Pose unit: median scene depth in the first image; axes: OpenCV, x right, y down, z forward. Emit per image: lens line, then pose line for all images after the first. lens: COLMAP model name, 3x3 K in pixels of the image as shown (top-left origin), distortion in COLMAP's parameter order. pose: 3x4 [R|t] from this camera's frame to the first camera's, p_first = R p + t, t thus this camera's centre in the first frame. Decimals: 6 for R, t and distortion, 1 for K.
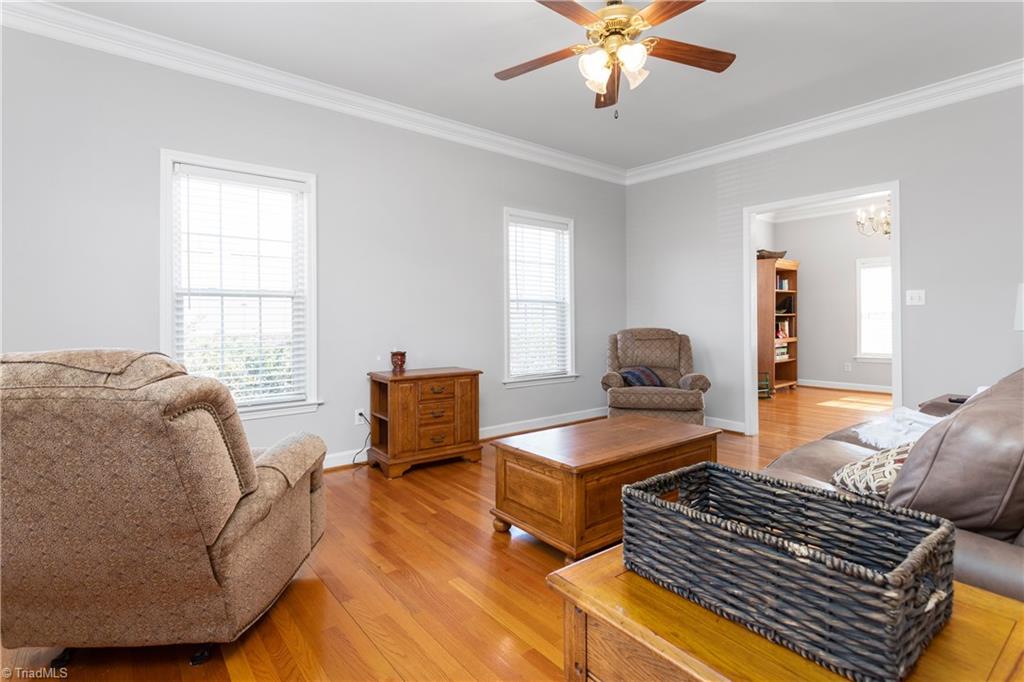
lens RADIAL K [[493.5, 0, 512.2], [0, 493.5, 318.4], [0, 0, 1]] dist [-0.000092, 0.000032]
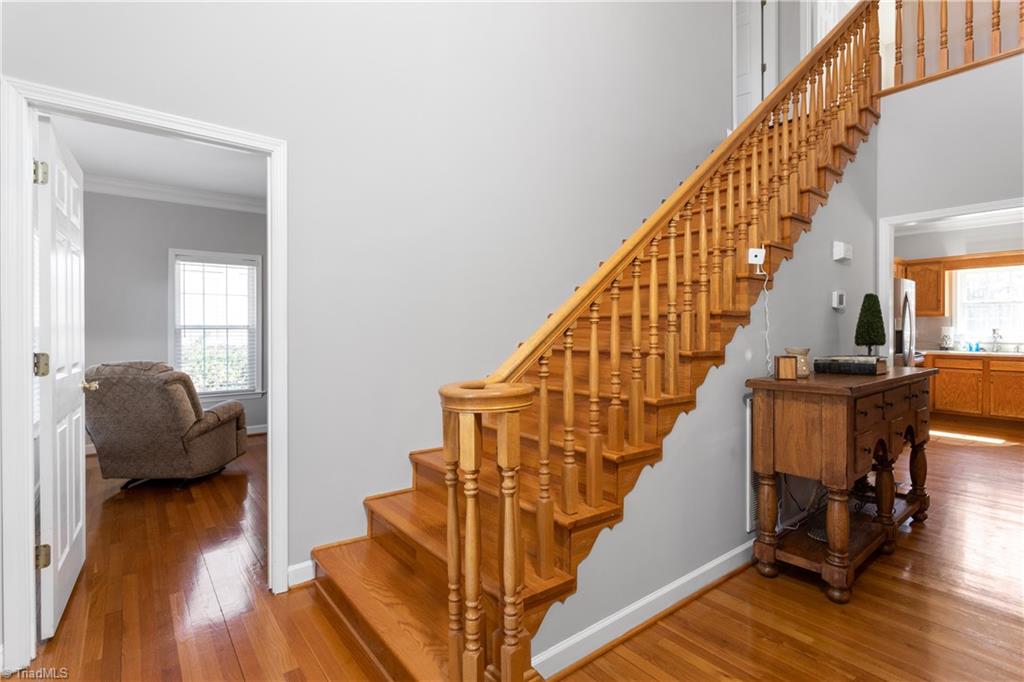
lens RADIAL K [[492.7, 0, 515.4], [0, 492.7, 327.9], [0, 0, 1]] dist [-0.002500, -0.000559]
pose [[0.999818, 0.001649, -0.019020, 1.145655], [-0.001695, 0.999996, -0.002361, -0.104478], [0.019016, 0.002393, 0.999816, -1.500765]]
